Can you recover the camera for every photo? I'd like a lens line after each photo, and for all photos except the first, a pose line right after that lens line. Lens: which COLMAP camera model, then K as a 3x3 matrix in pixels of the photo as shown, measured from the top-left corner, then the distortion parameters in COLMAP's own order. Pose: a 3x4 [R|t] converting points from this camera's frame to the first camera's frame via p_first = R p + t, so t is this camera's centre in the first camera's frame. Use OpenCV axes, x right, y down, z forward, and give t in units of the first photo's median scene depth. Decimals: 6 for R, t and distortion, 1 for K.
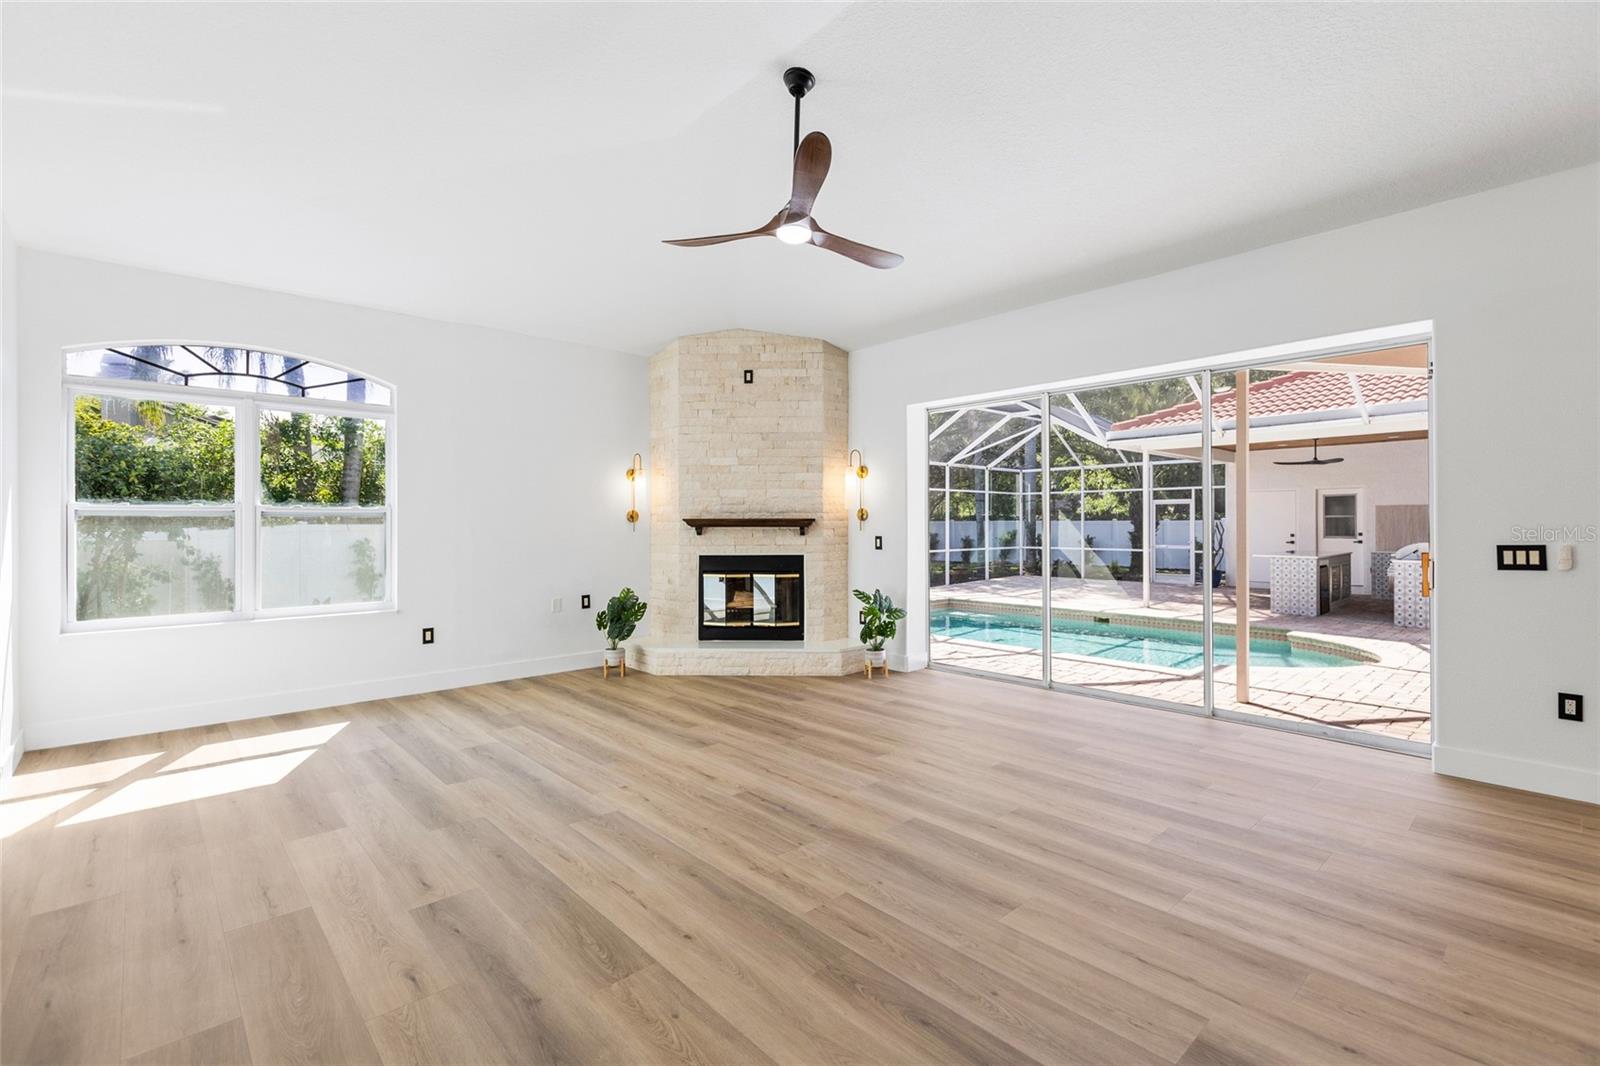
lens RADIAL K [[723.0, 0, 806.4], [0, 723.0, 525.8], [0, 0, 1]] dist [0.006554, -0.001434]
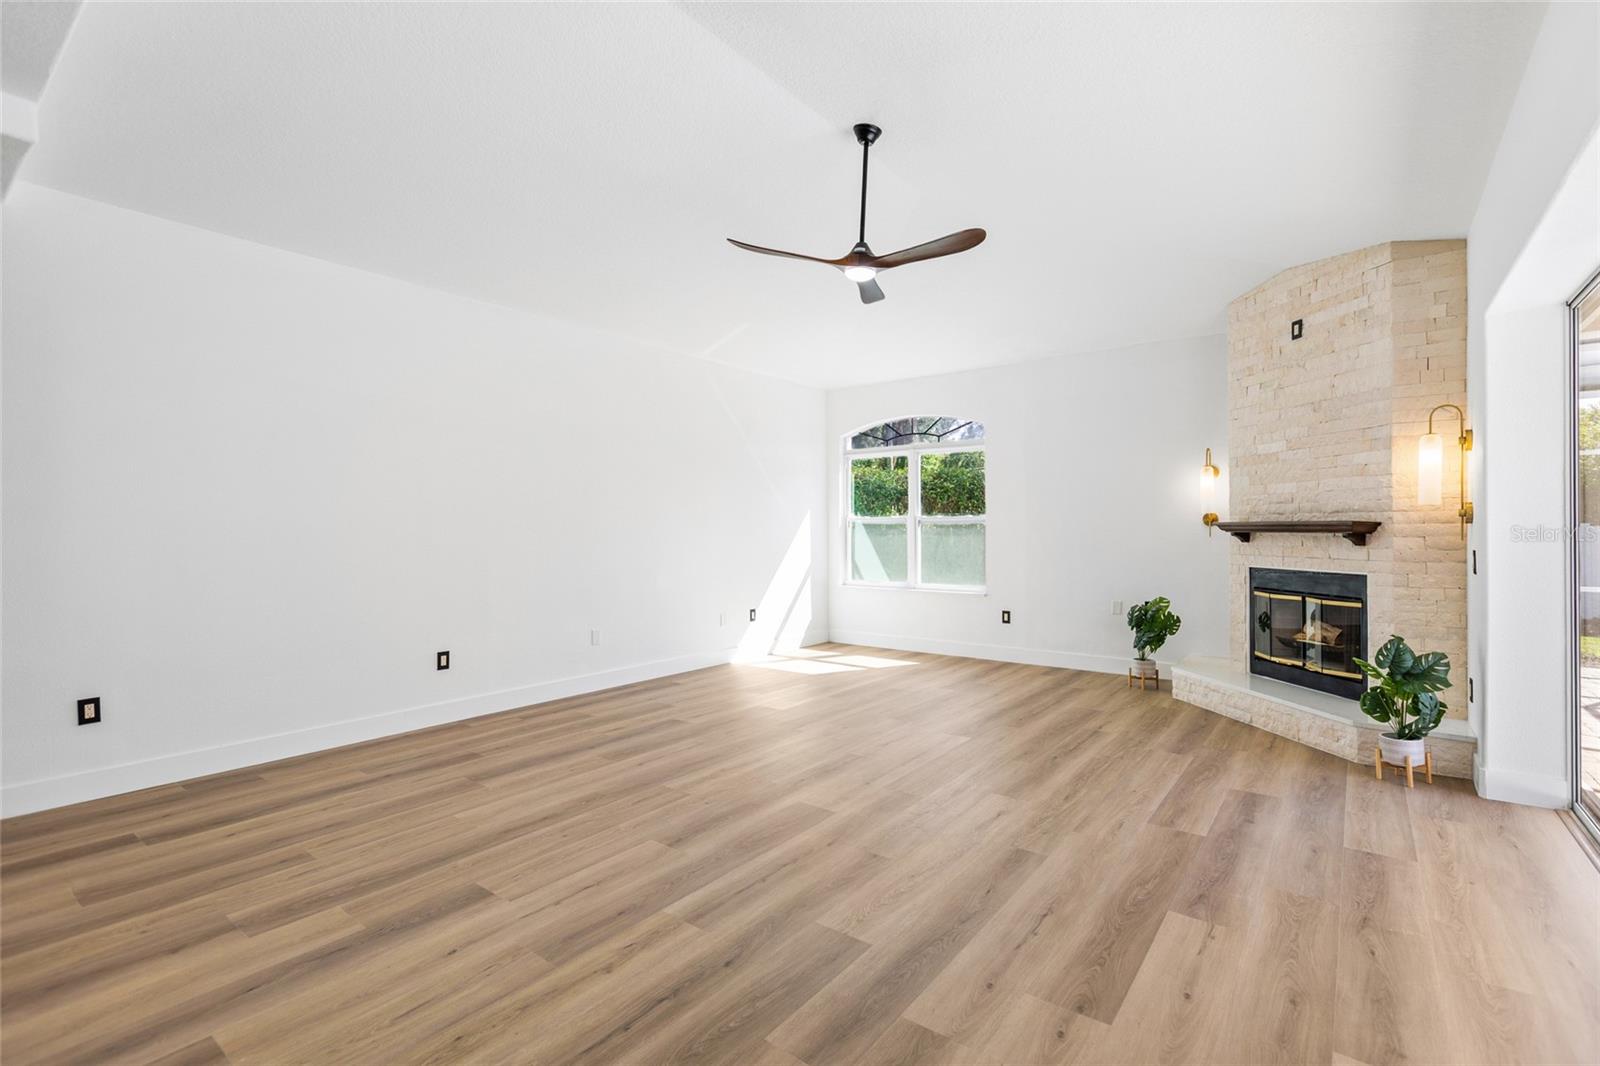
lens RADIAL K [[723.0, 0, 804.0], [0, 723.0, 530.2], [0, 0, 1]] dist [0.006554, -0.001434]
pose [[0.172734, 0.003693, -0.984962, 0.568276], [-0.000001, 0.999993, 0.003749, -0.003681], [0.984968, -0.000646, 0.172733, 0.376384]]
